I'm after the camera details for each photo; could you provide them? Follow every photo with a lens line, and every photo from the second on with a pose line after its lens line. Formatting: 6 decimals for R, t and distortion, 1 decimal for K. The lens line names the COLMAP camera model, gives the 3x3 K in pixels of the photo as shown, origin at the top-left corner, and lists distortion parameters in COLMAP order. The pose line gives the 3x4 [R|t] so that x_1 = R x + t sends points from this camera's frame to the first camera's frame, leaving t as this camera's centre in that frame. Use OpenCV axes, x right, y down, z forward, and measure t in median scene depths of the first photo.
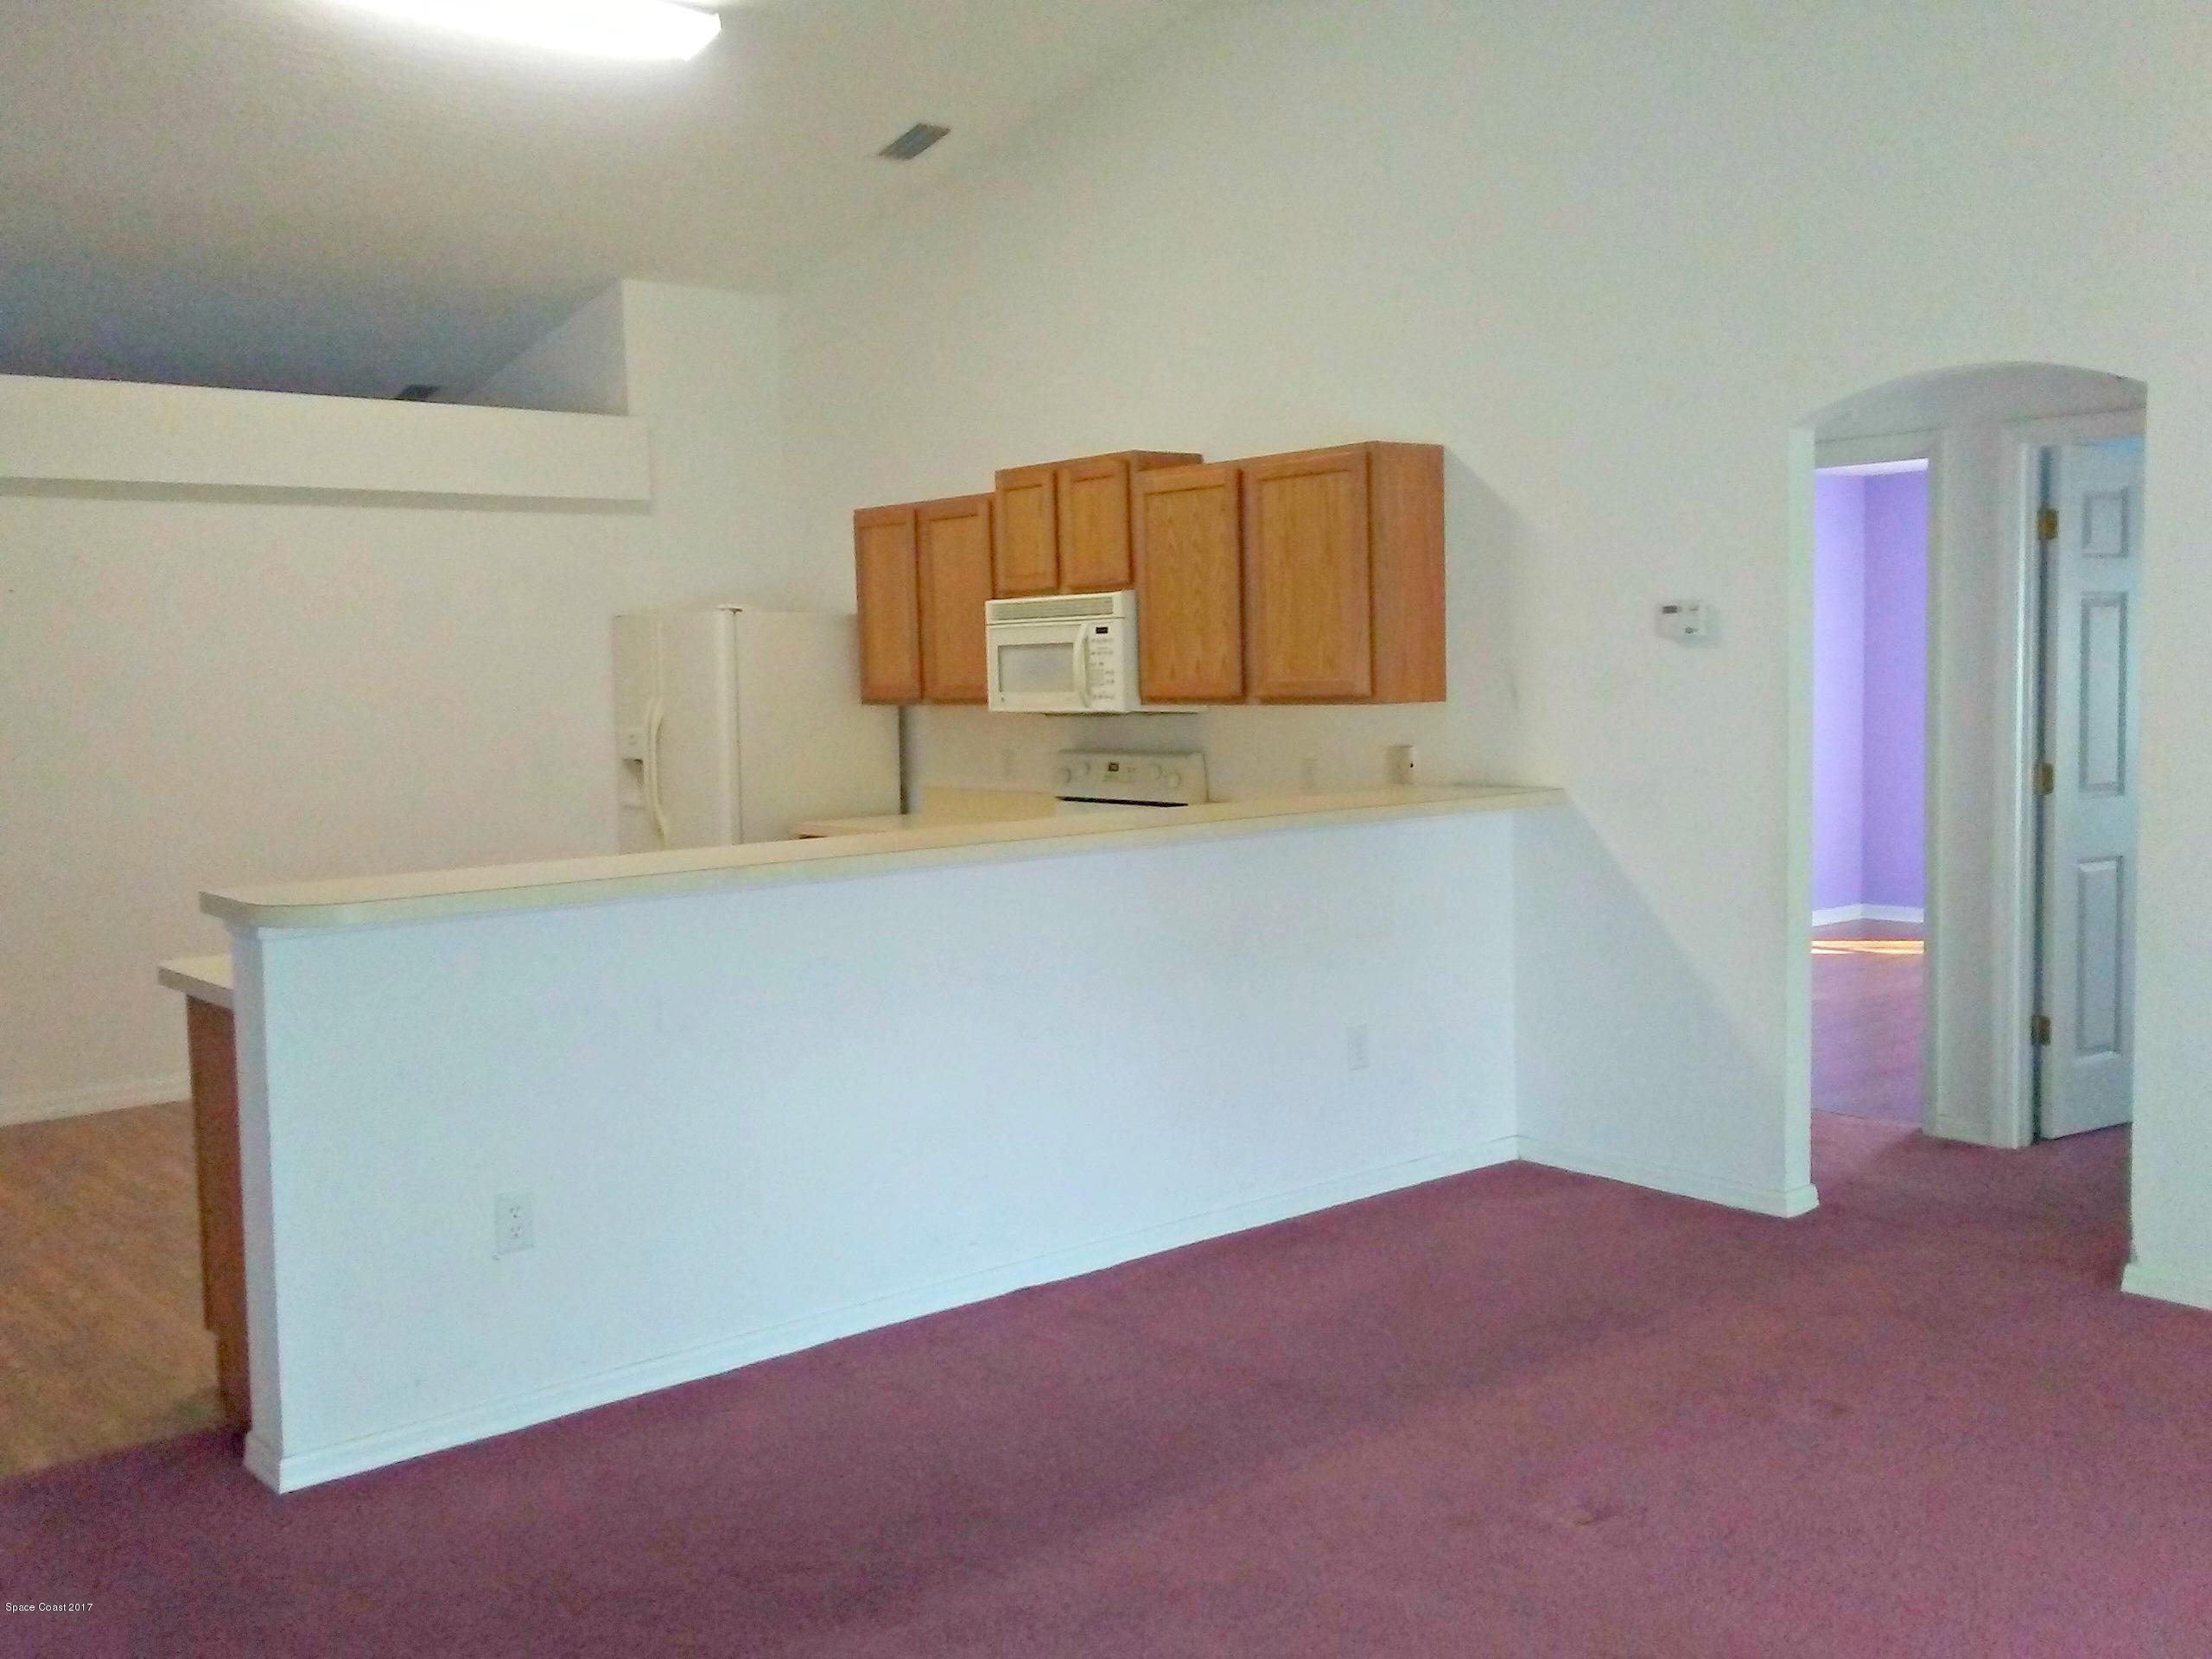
lens RADIAL K [[2052.3, 0, 1105.0], [0, 2052.3, 826.1], [0, 0, 1]] dist [0.002900, -0.001467]
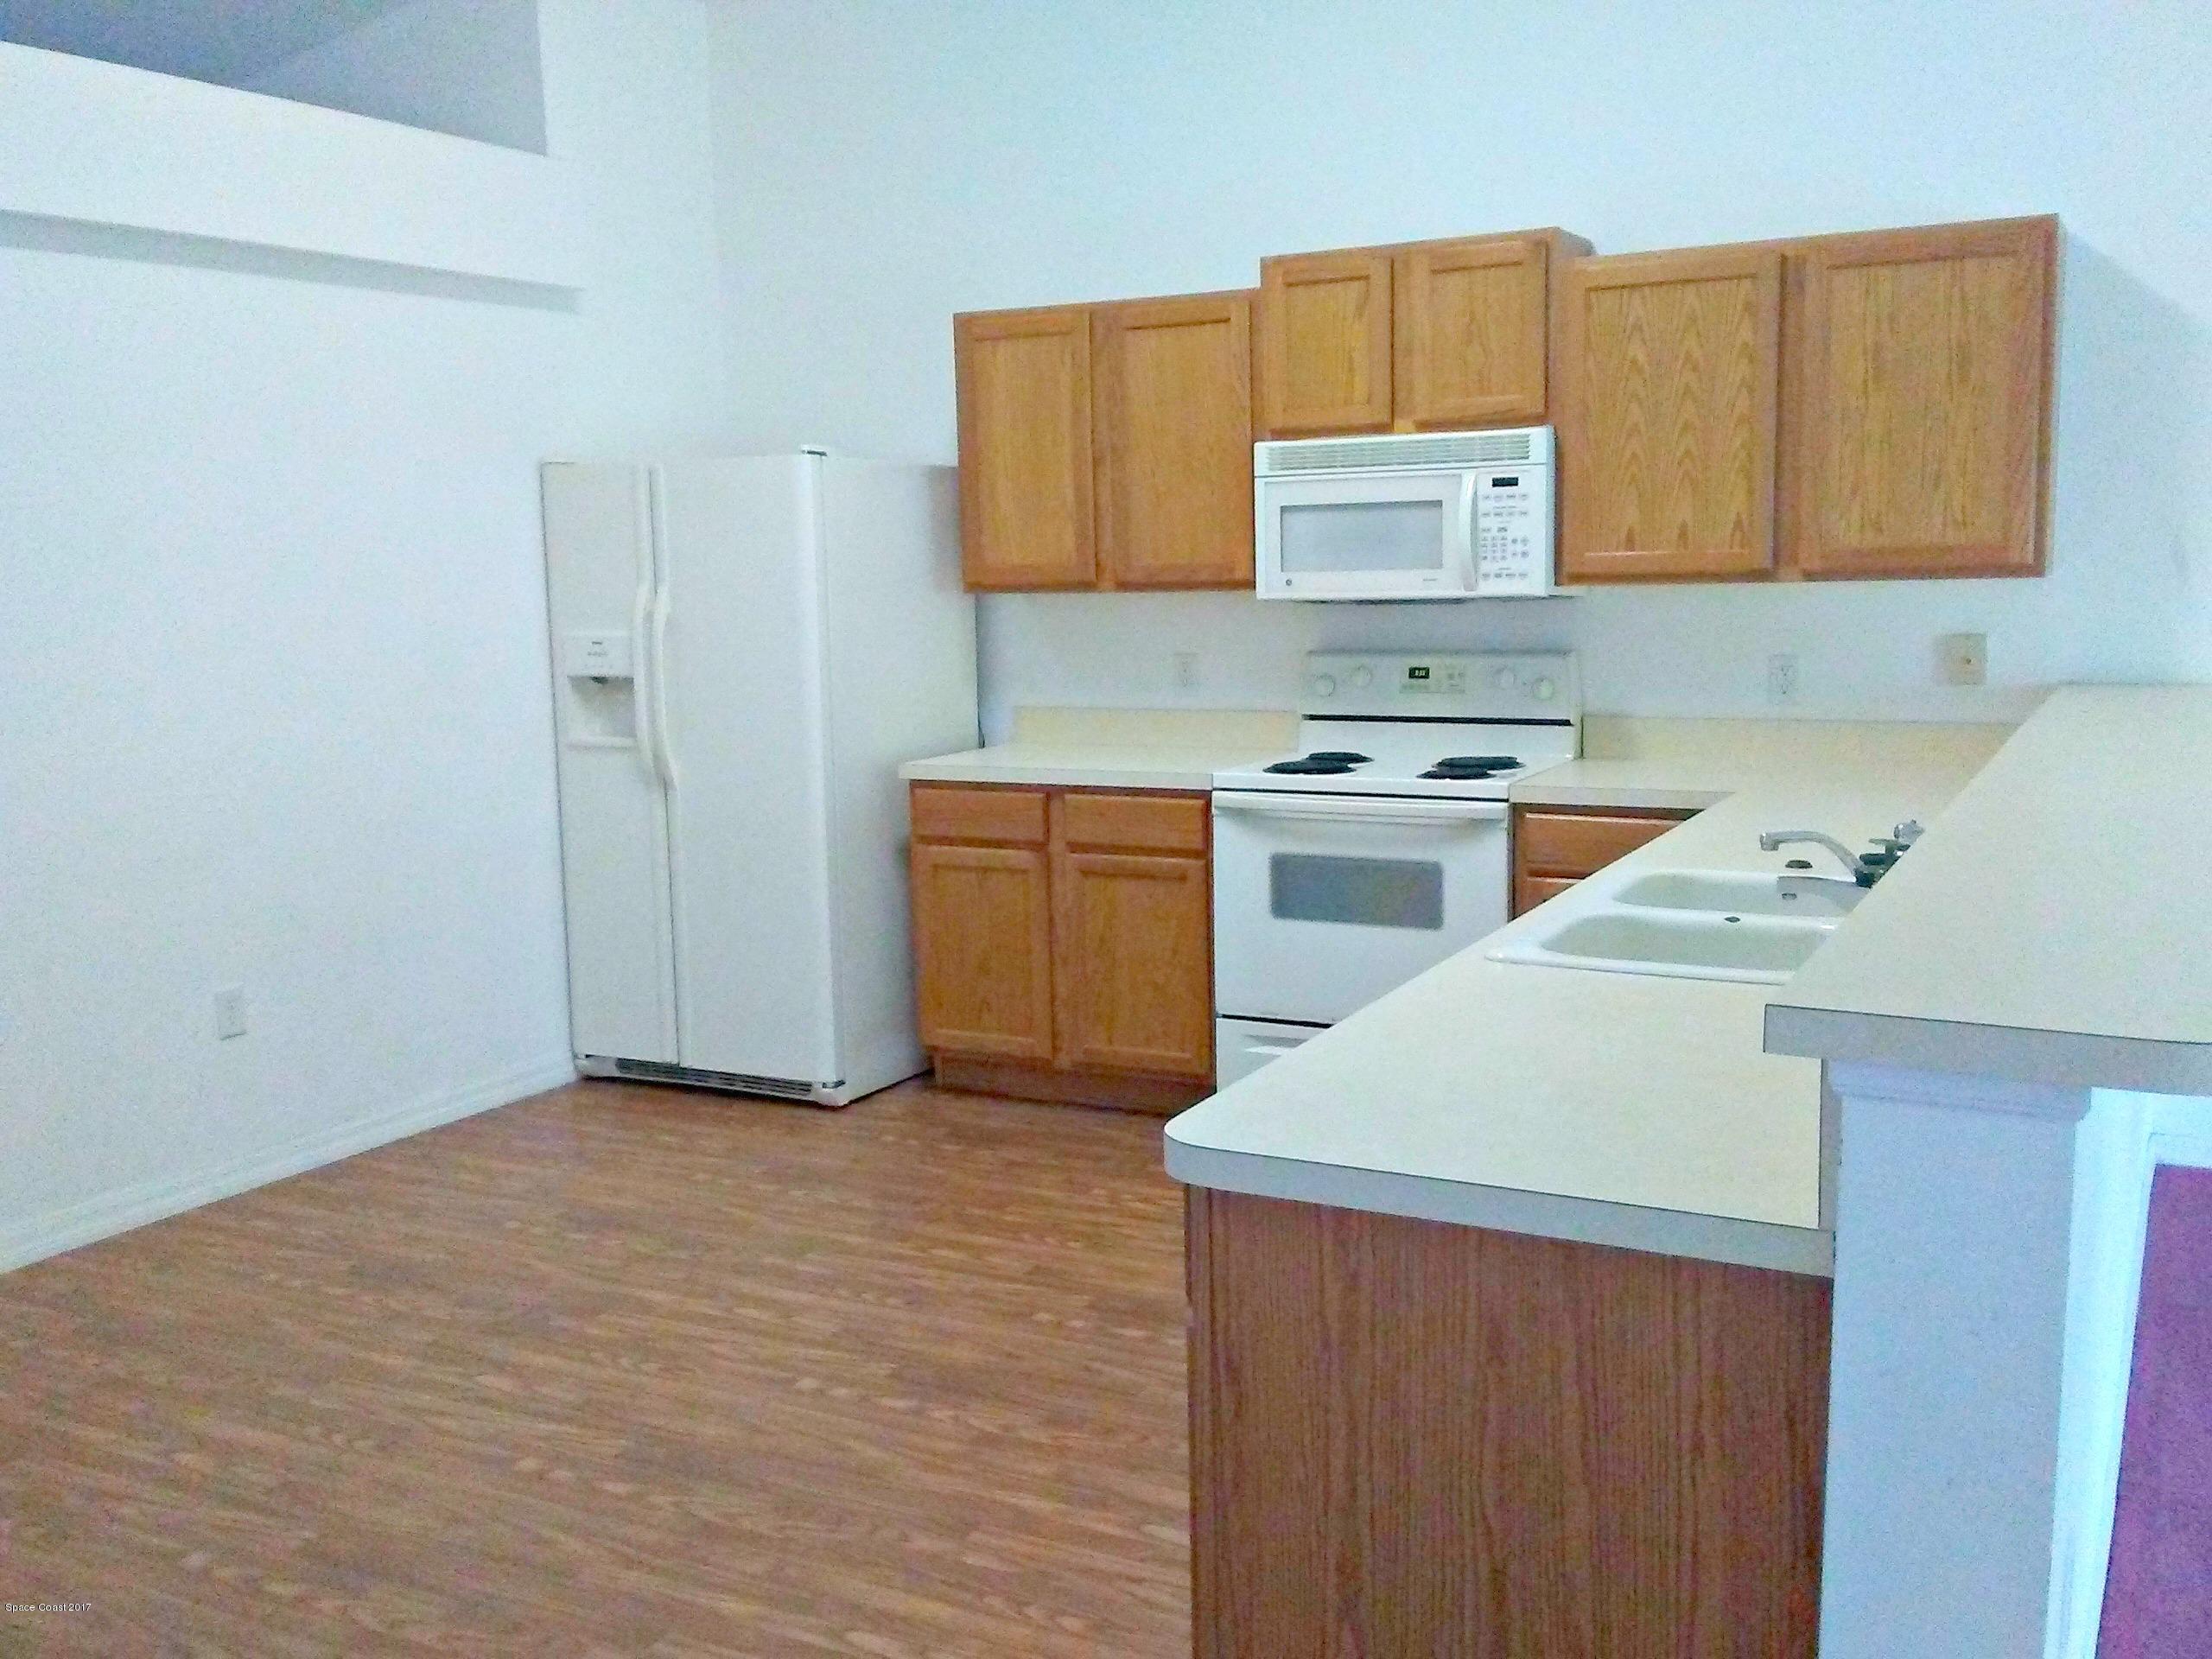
lens RADIAL K [[2052.3, 0, 1105.0], [0, 2052.3, 826.1], [0, 0, 1]] dist [0.002900, -0.001467]
pose [[0.933526, -0.051855, 0.354739, -0.368526], [0.033668, 0.997792, 0.057255, -0.019957], [-0.356924, -0.041506, 0.933211, 0.352991]]
